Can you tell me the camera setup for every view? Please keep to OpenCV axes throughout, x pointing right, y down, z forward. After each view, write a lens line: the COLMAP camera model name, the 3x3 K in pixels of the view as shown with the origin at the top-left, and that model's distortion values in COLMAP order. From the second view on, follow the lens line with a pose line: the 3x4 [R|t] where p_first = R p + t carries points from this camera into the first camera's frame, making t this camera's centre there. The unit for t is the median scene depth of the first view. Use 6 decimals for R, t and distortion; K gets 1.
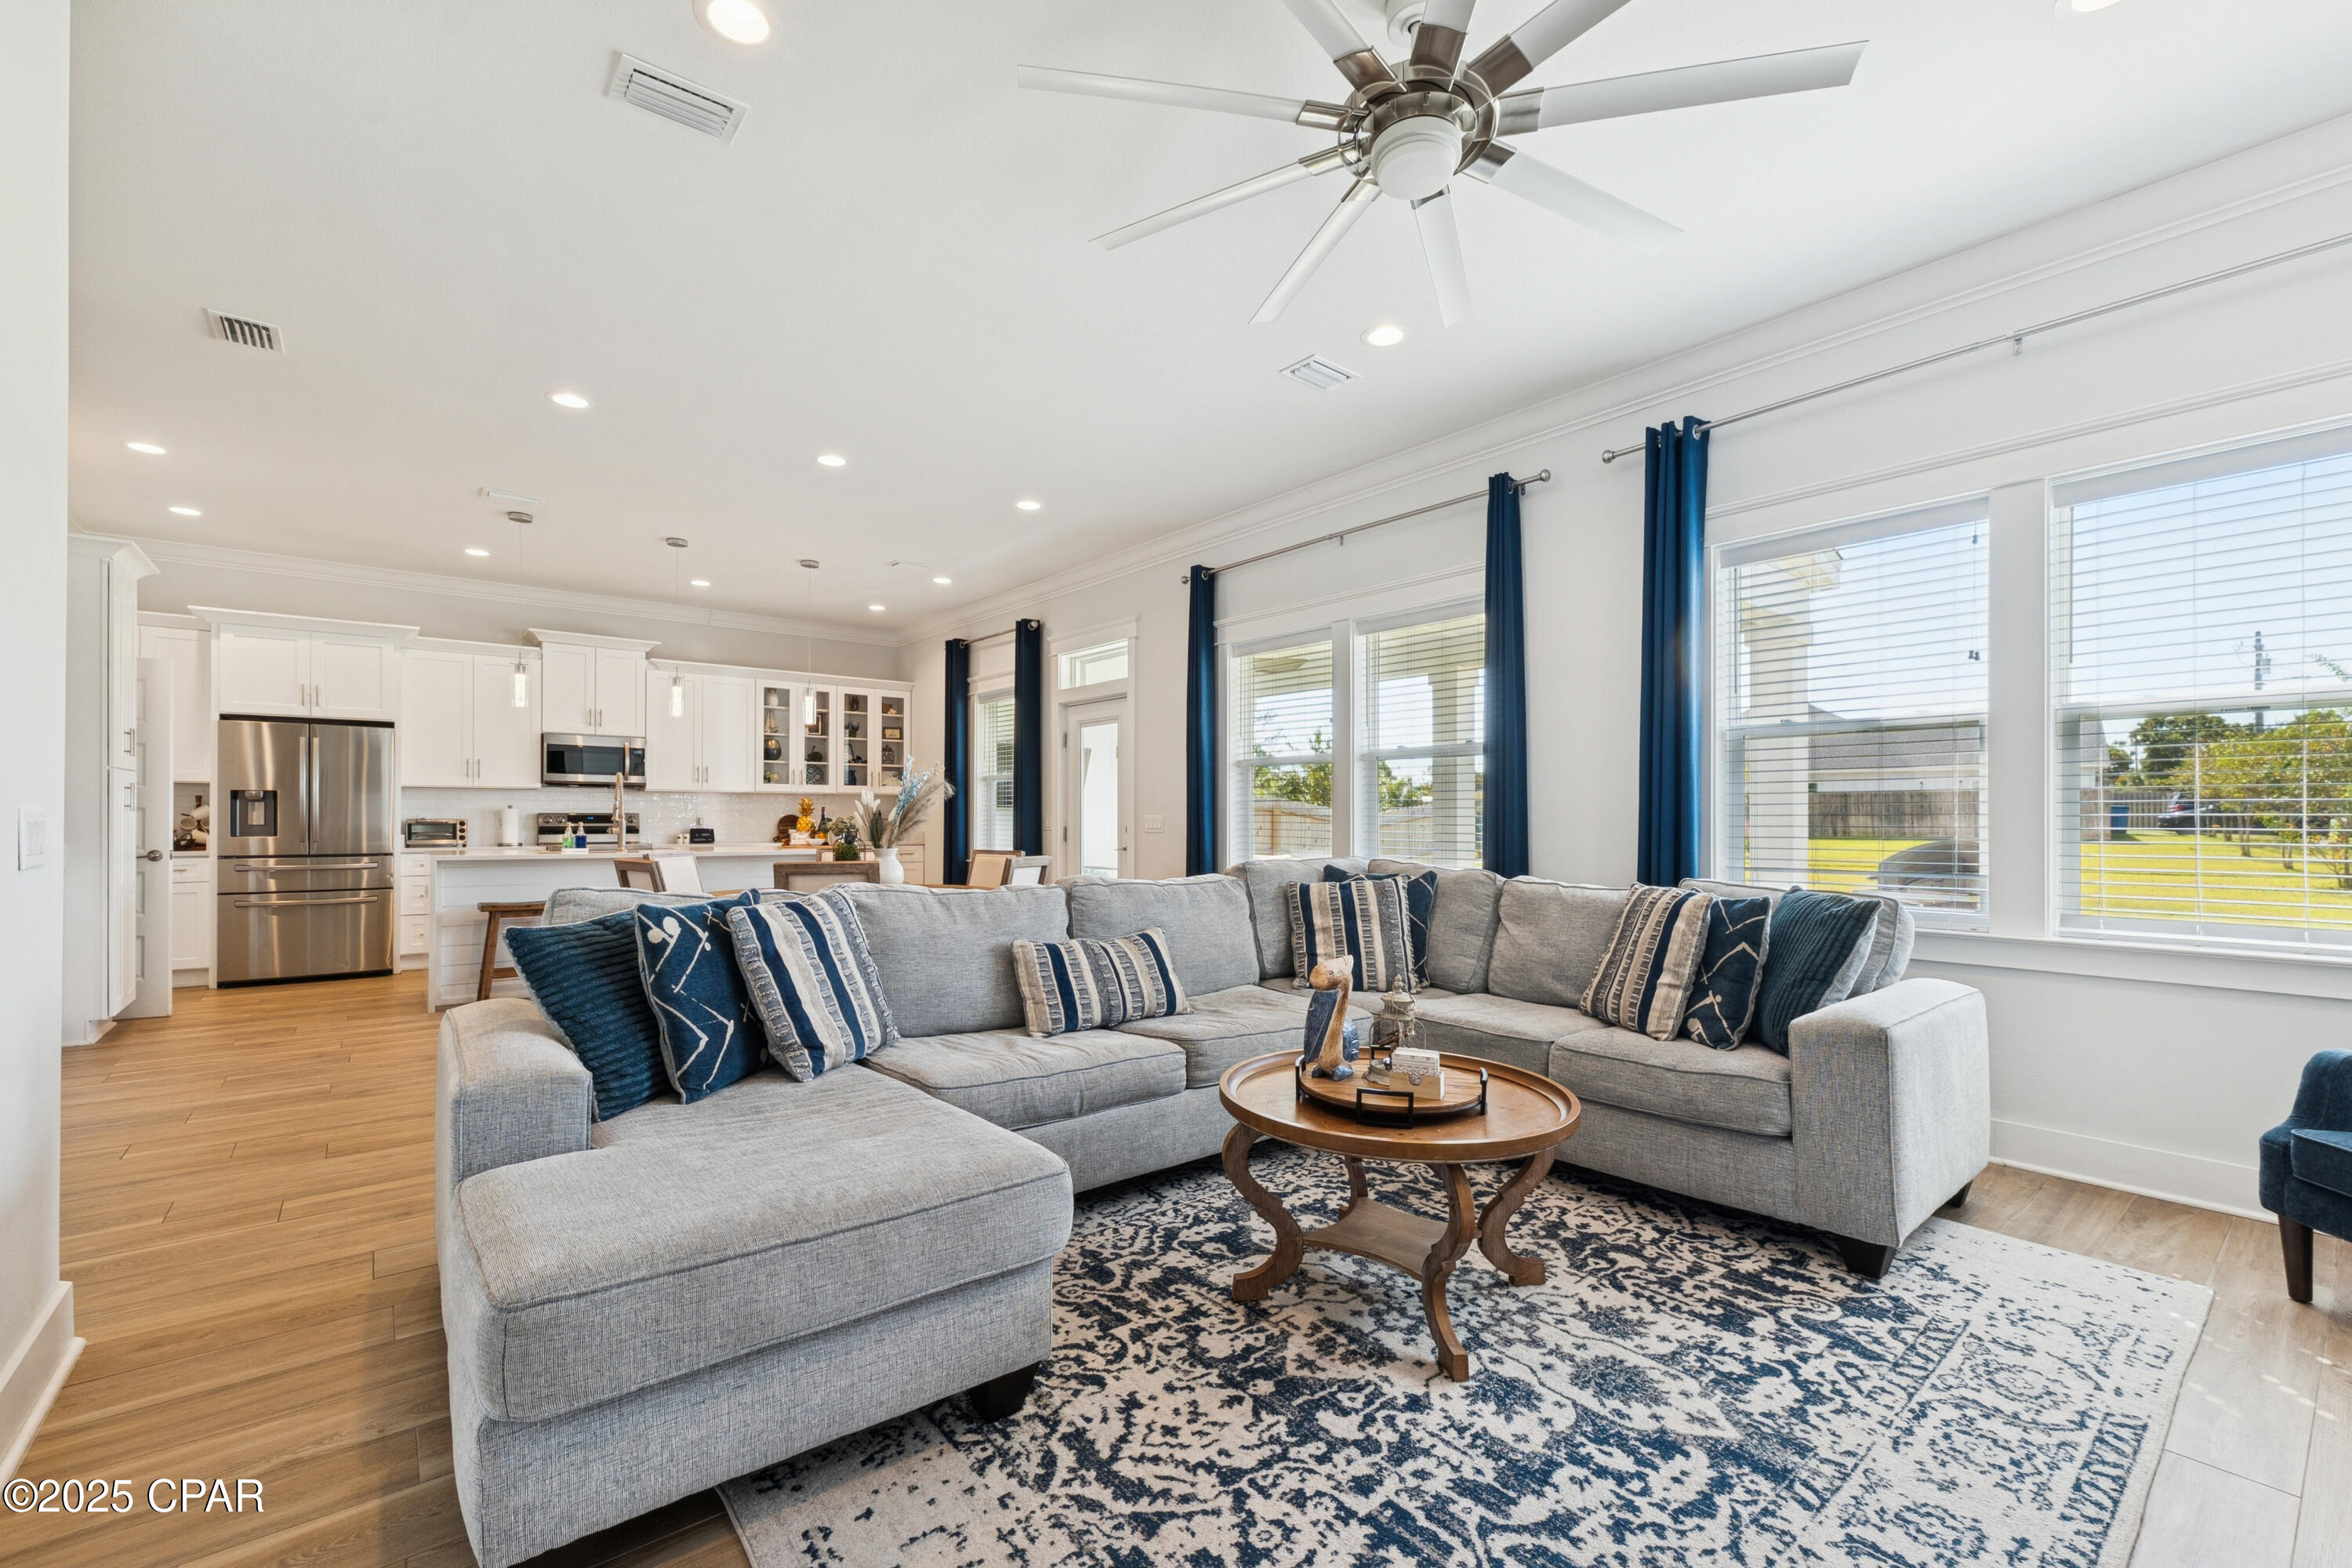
lens RADIAL K [[993.2, 0, 1192.6], [0, 993.2, 823.7], [0, 0, 1]] dist [0.004657, -0.000635]
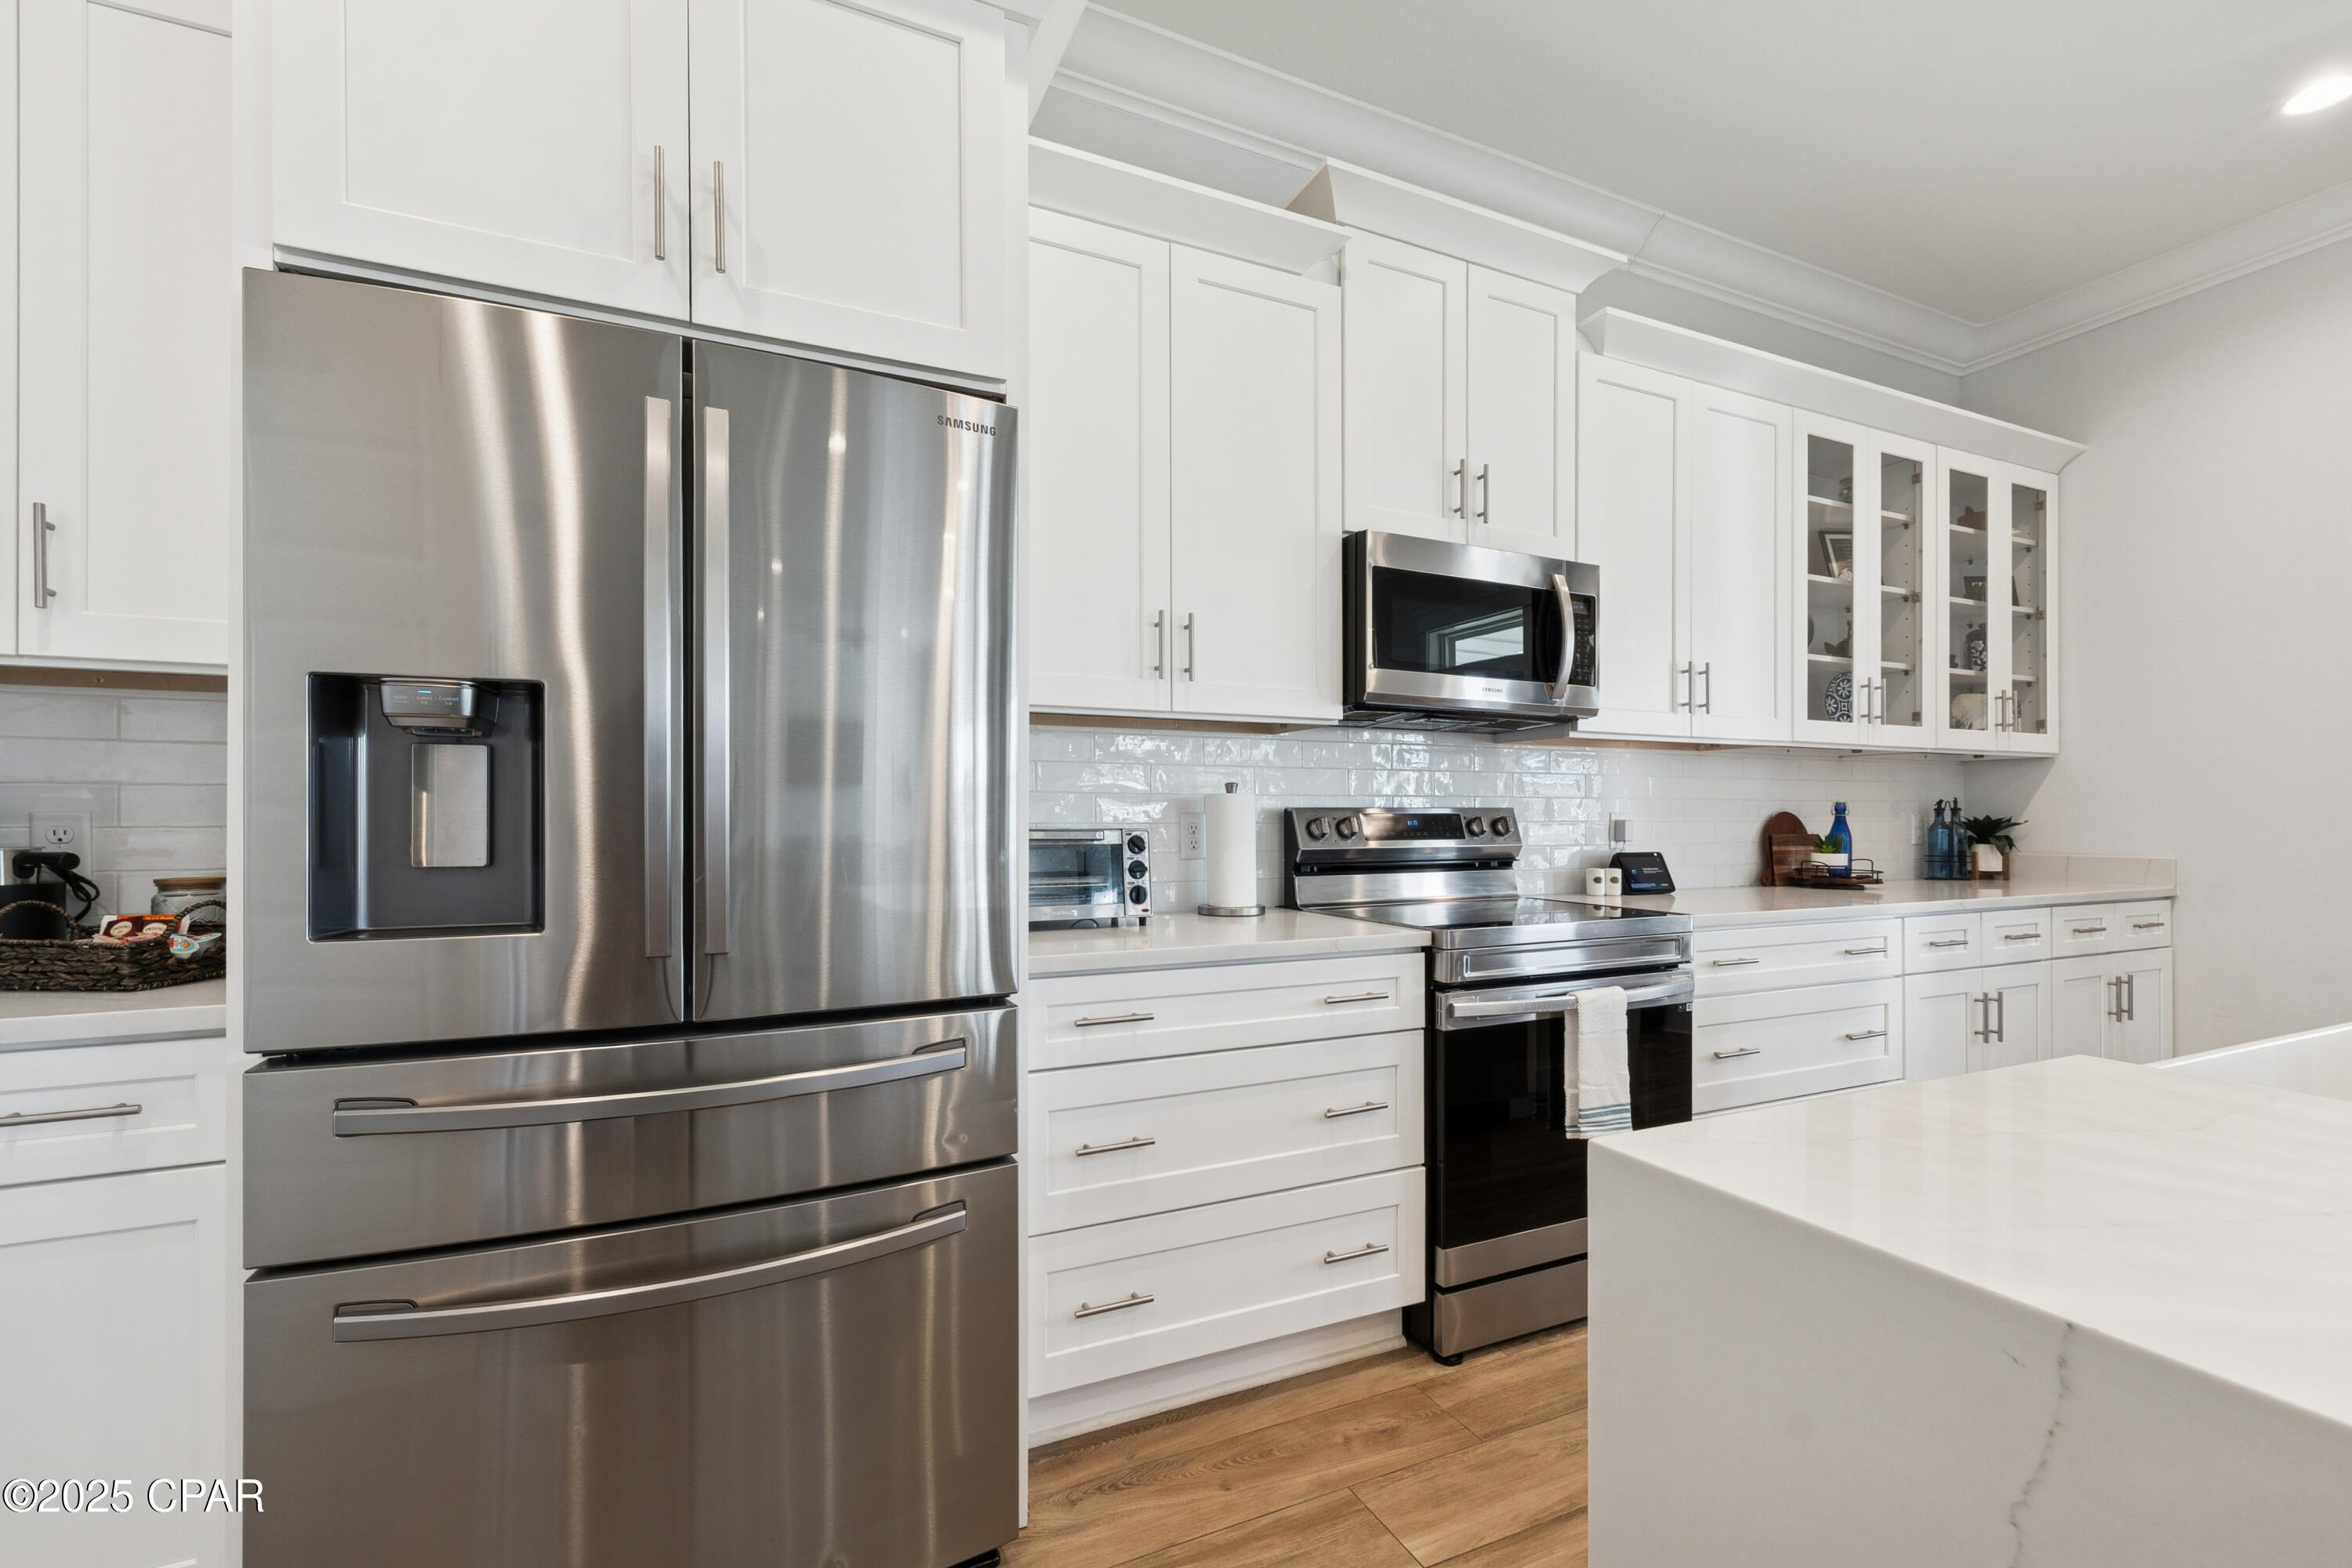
lens RADIAL K [[993.2, 0, 1168.8], [0, 993.2, 808.7], [0, 0, 1]] dist [0.004657, -0.000635]
pose [[0.964404, -0.003399, -0.264411, -2.225449], [0.000186, 0.999926, -0.012176, -0.023584], [0.264433, 0.011693, 0.964333, 2.506853]]
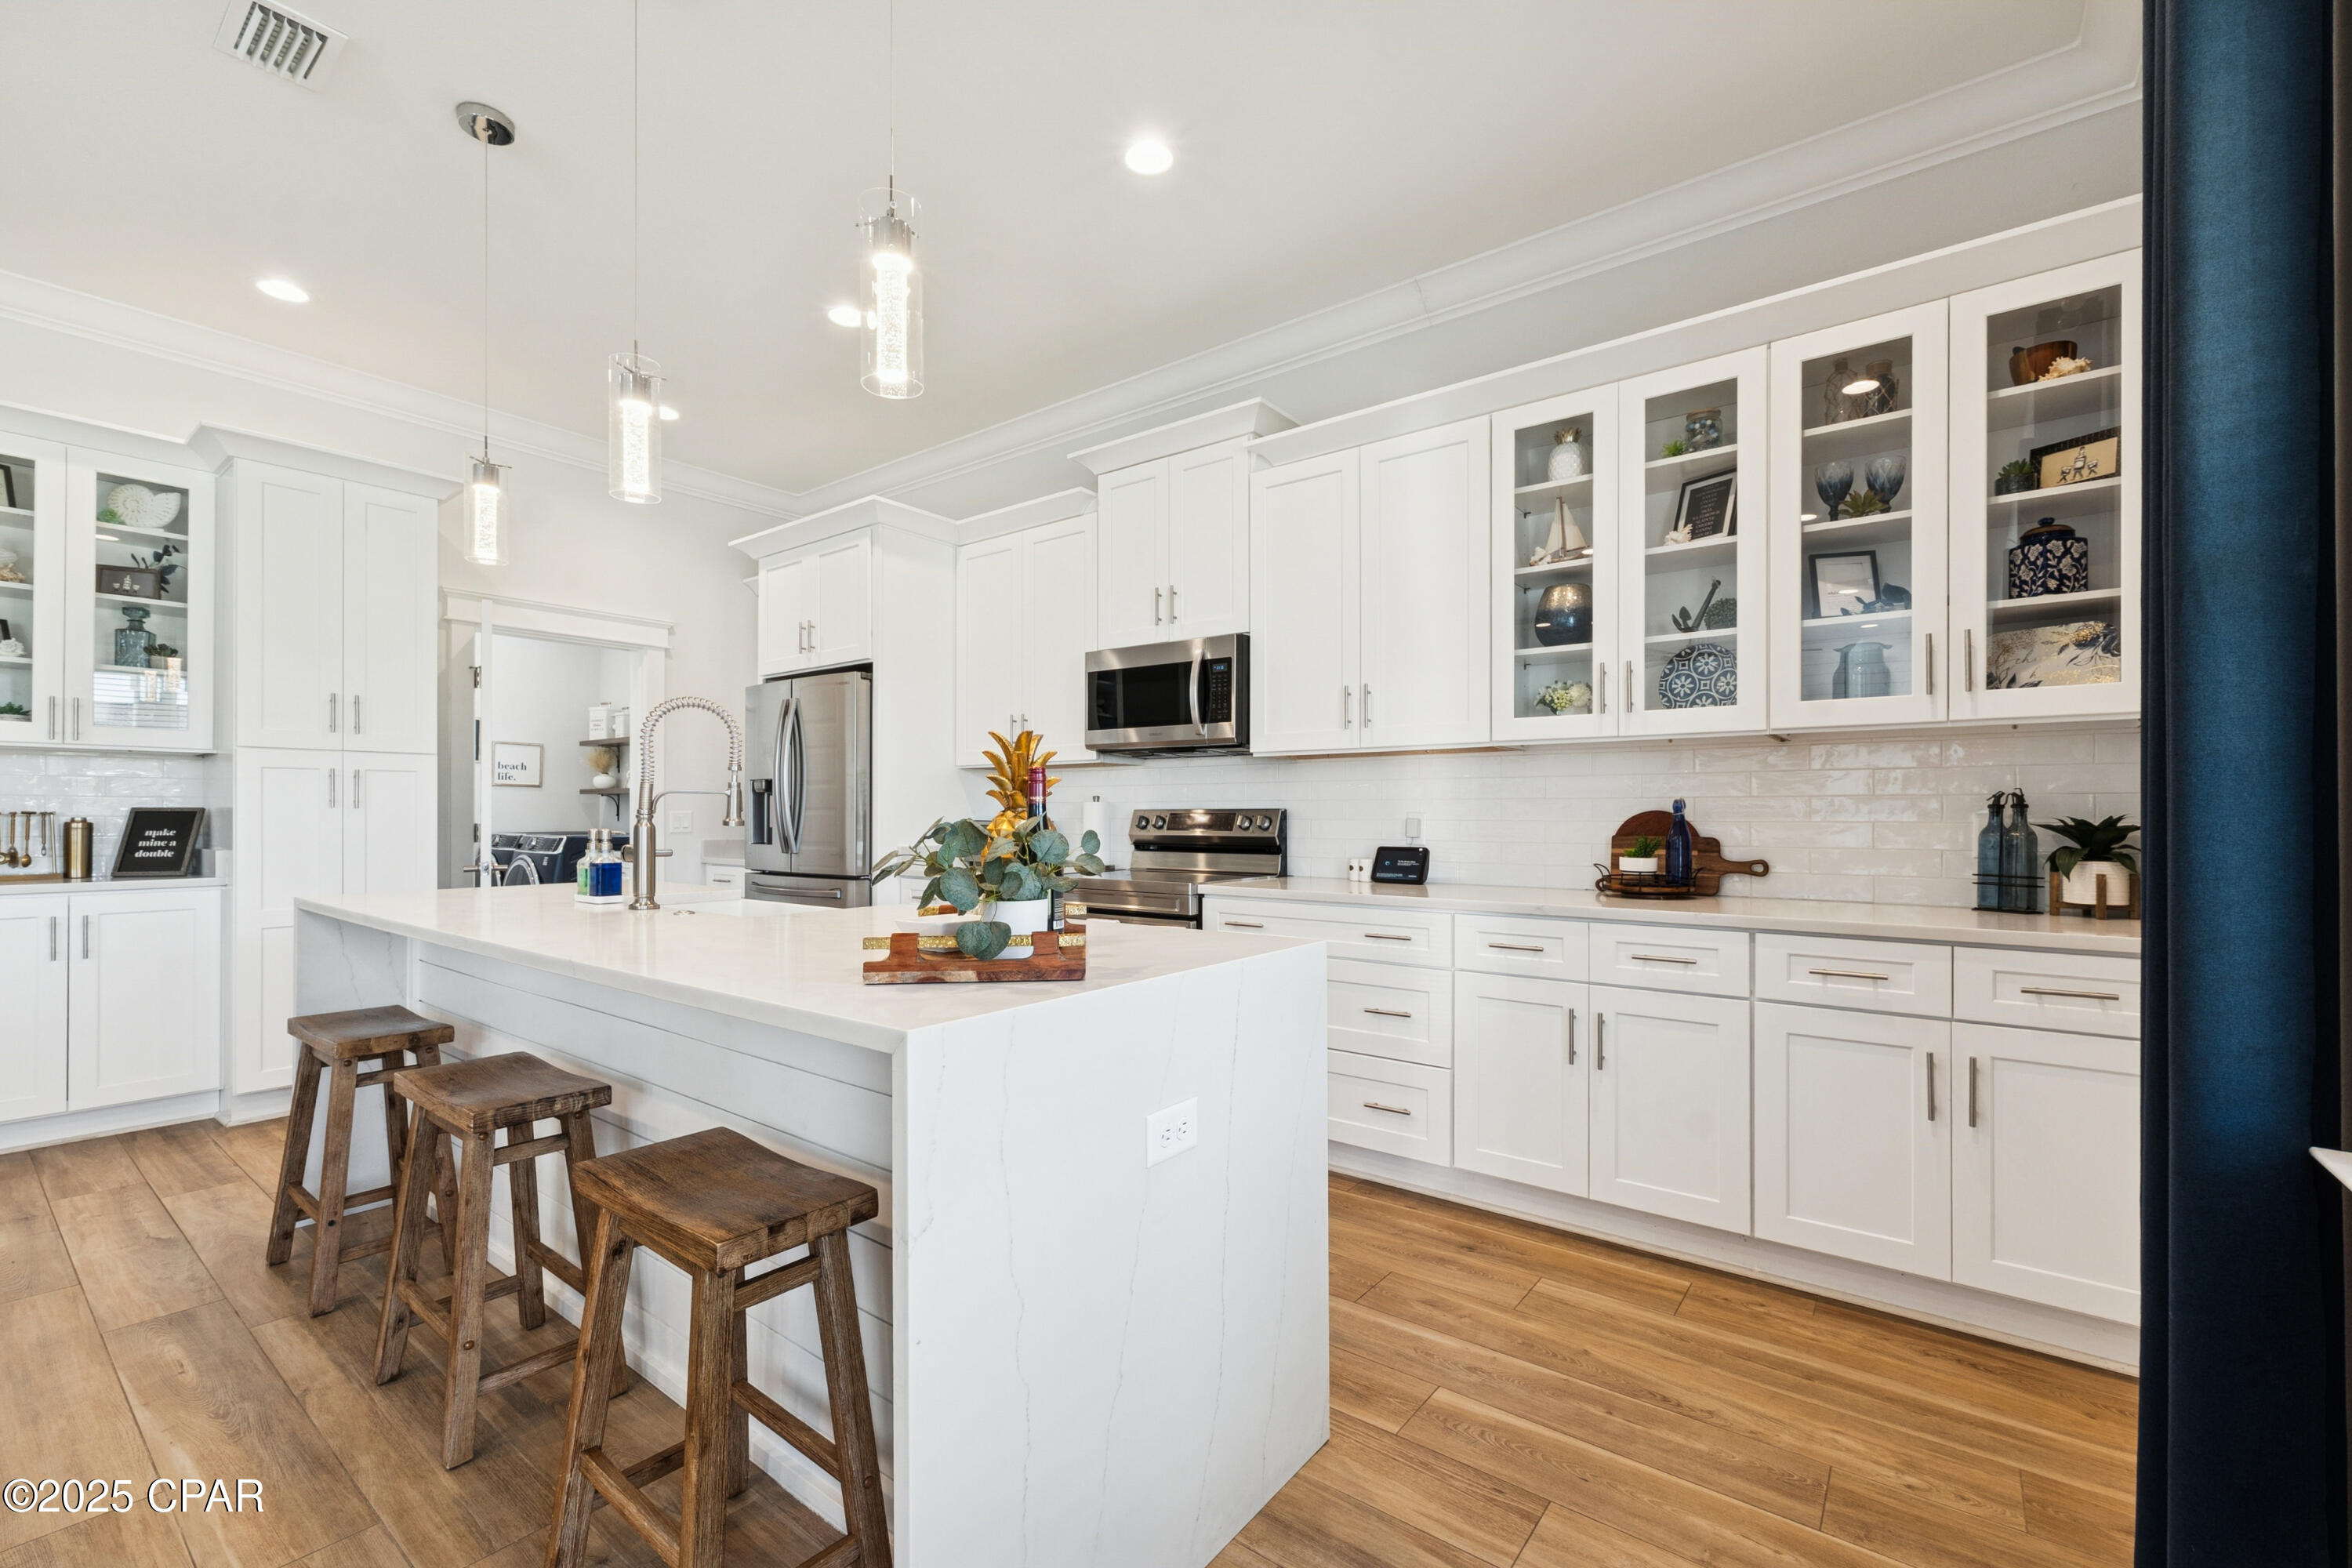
lens RADIAL K [[993.2, 0, 1181.6], [0, 993.2, 812.9], [0, 0, 1]] dist [0.004657, -0.000635]
pose [[0.210948, -0.003647, -0.977490, -0.516324], [-0.006034, 0.999969, -0.005033, -0.023827], [0.977479, 0.006960, 0.210920, 3.327069]]
